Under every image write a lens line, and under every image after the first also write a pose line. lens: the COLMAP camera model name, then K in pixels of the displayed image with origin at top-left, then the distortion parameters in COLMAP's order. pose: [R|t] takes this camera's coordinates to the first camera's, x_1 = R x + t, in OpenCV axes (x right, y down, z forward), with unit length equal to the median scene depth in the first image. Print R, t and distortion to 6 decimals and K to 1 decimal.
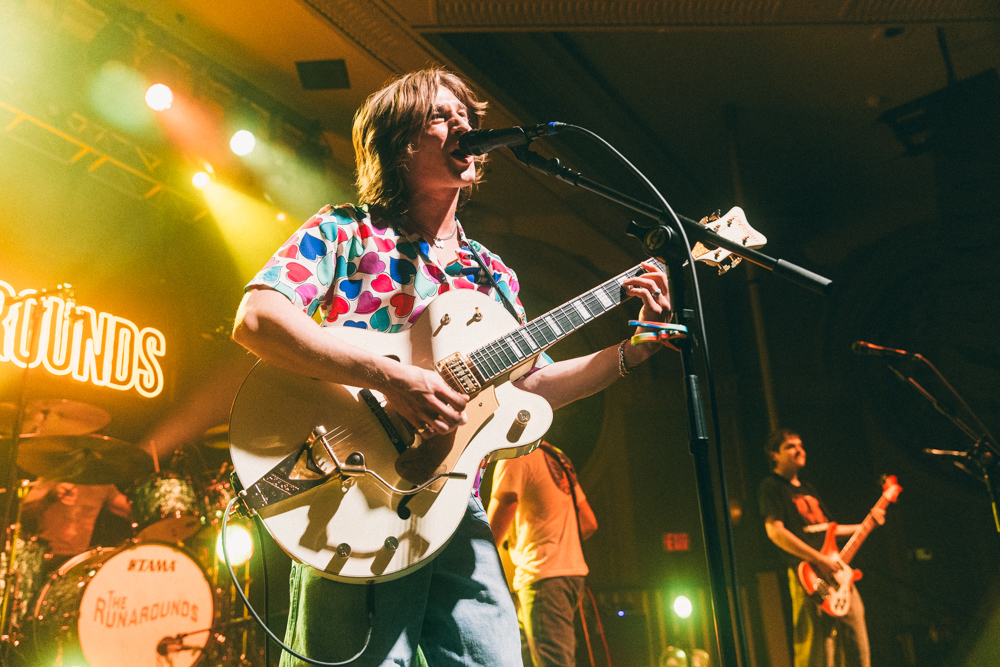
lens RADIAL K [[887.5, 0, 499.6], [0, 887.5, 324.5], [0, 0, 1]] dist [0.021976, 0.013021]
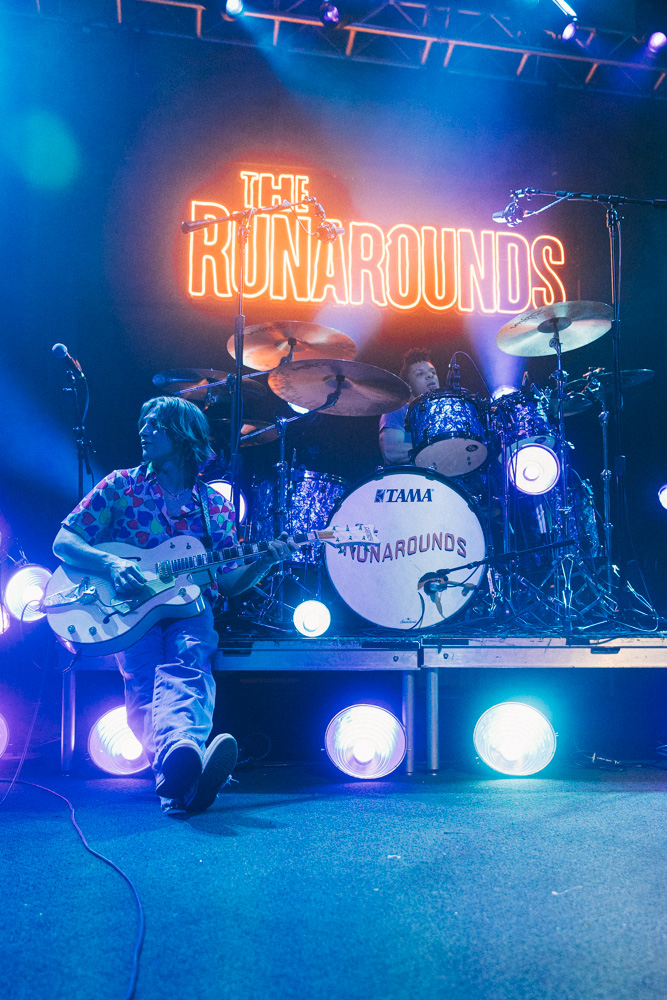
lens RADIAL K [[1014.6, 0, 343.2], [0, 1014.6, 542.8], [0, 0, 1]] dist [-0.001740, 0.000000]
pose [[0.677372, -0.033551, -0.734876, 0.288375], [0.231437, 0.957954, 0.169592, 0.131729], [0.698287, -0.284954, 0.656656, 0.295825]]
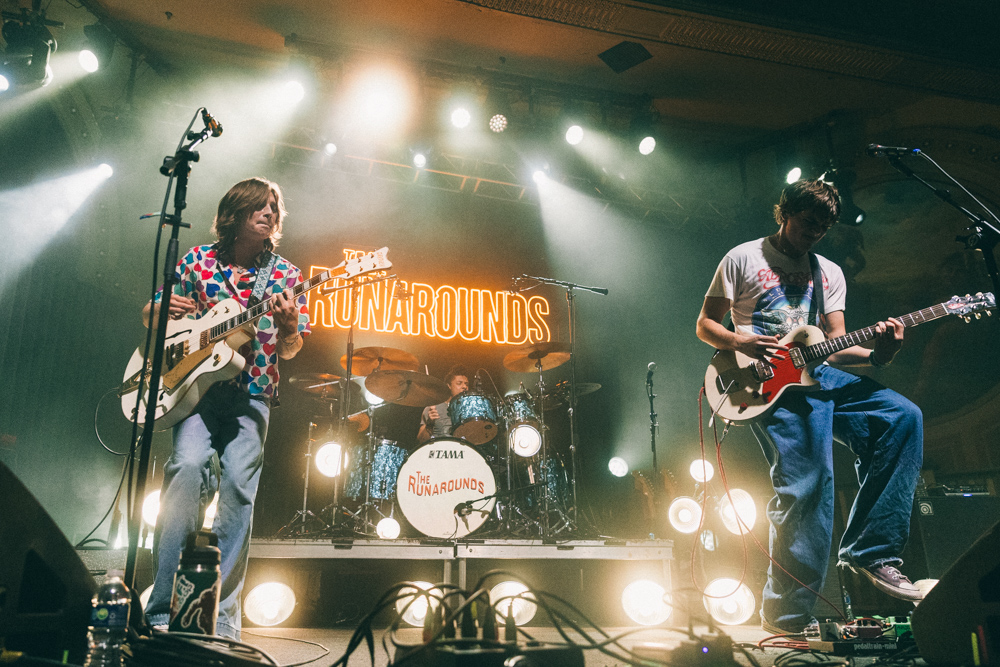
lens RADIAL K [[808.0, 0, 478.5], [0, 808.0, 299.9], [0, 0, 1]] dist [-0.024388, -0.001974]
pose [[0.756066, -0.194250, -0.625004, 0.489594], [0.197931, 0.978088, -0.064550, 0.121461], [0.623848, -0.074904, 0.777948, 0.054378]]
